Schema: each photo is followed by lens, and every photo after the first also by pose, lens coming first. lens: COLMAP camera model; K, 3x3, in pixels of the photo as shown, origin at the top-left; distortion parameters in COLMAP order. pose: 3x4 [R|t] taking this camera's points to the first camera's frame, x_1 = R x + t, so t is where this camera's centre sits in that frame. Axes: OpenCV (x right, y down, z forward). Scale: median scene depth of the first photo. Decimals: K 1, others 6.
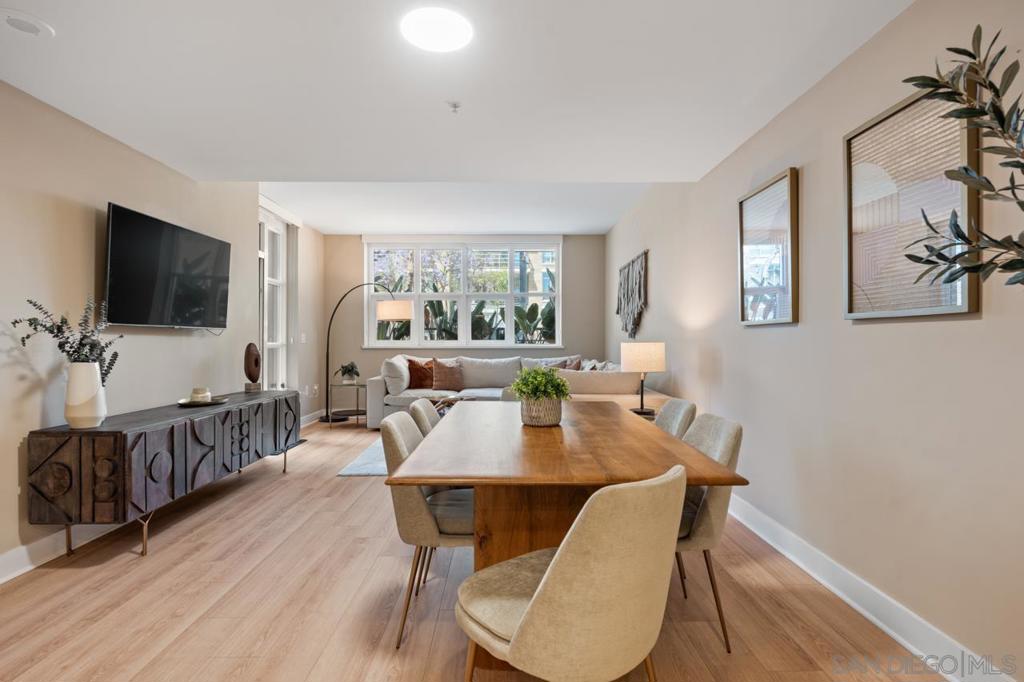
lens RADIAL K [[509.2, 0, 511.6], [0, 509.2, 342.8], [0, 0, 1]] dist [-0.001173, 0.000060]
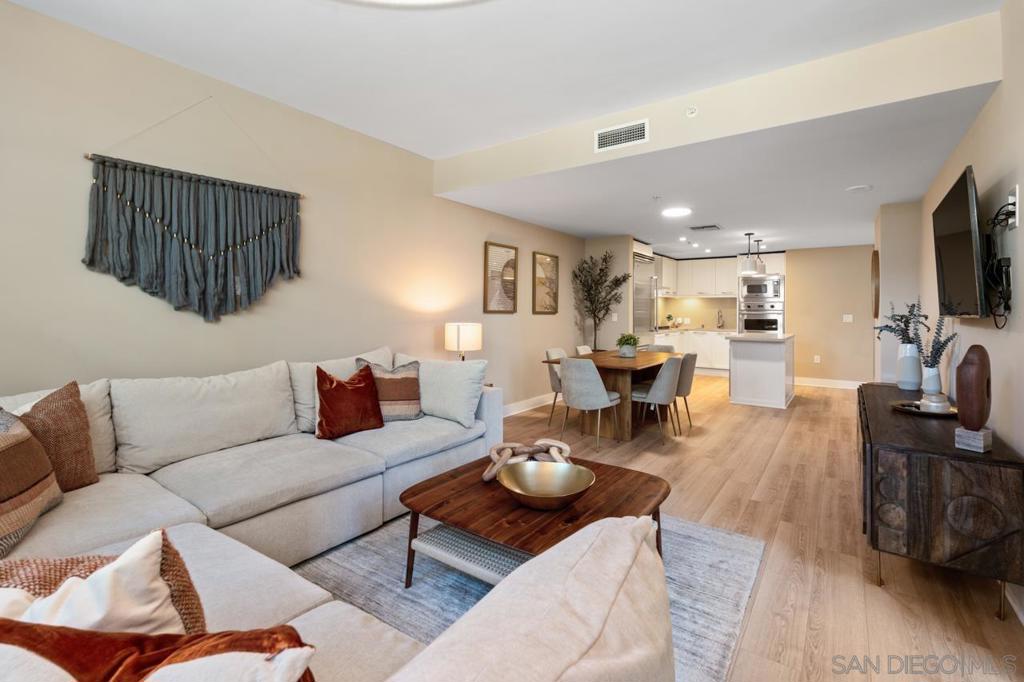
lens RADIAL K [[460.0, 0, 519.8], [0, 460.0, 308.0], [0, 0, 1]] dist [-0.000532, 0.000098]
pose [[-0.810044, -0.000782, 0.586369, -0.294225], [-0.005813, 0.999961, -0.006697, -0.019936], [-0.586341, -0.008834, -0.810016, 1.121410]]
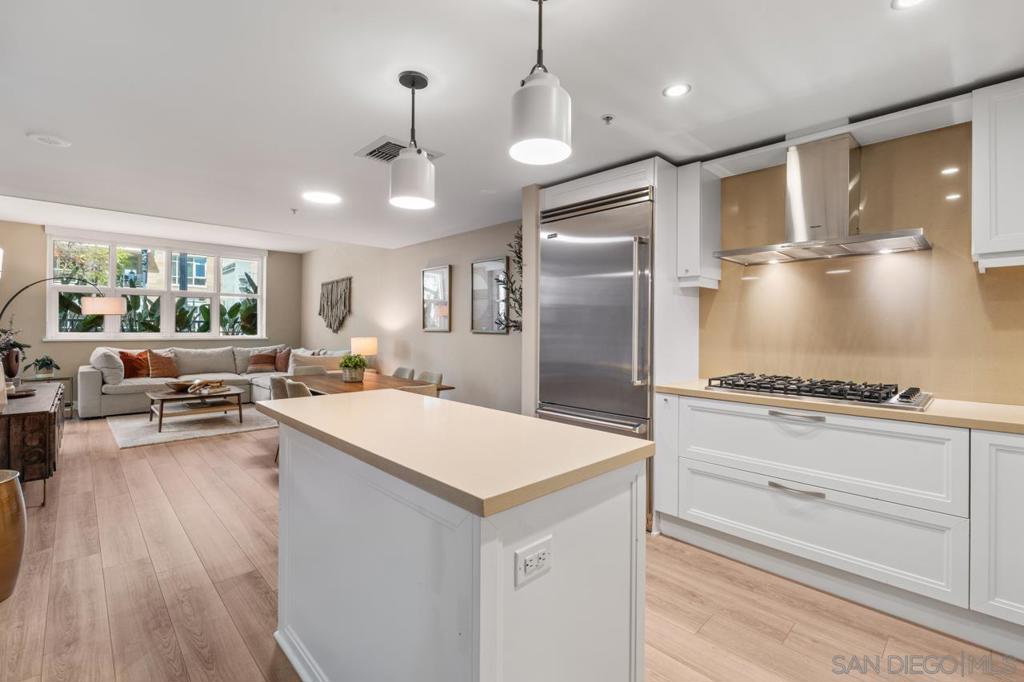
lens RADIAL K [[453.4, 0, 510.2], [0, 453.4, 328.1], [0, 0, 1]] dist [-0.004153, -0.000397]
pose [[0.730905, 0.006449, 0.682449, -0.272740], [-0.006413, 0.999976, -0.002582, -0.021458], [-0.682449, -0.002489, 0.730929, -0.292677]]
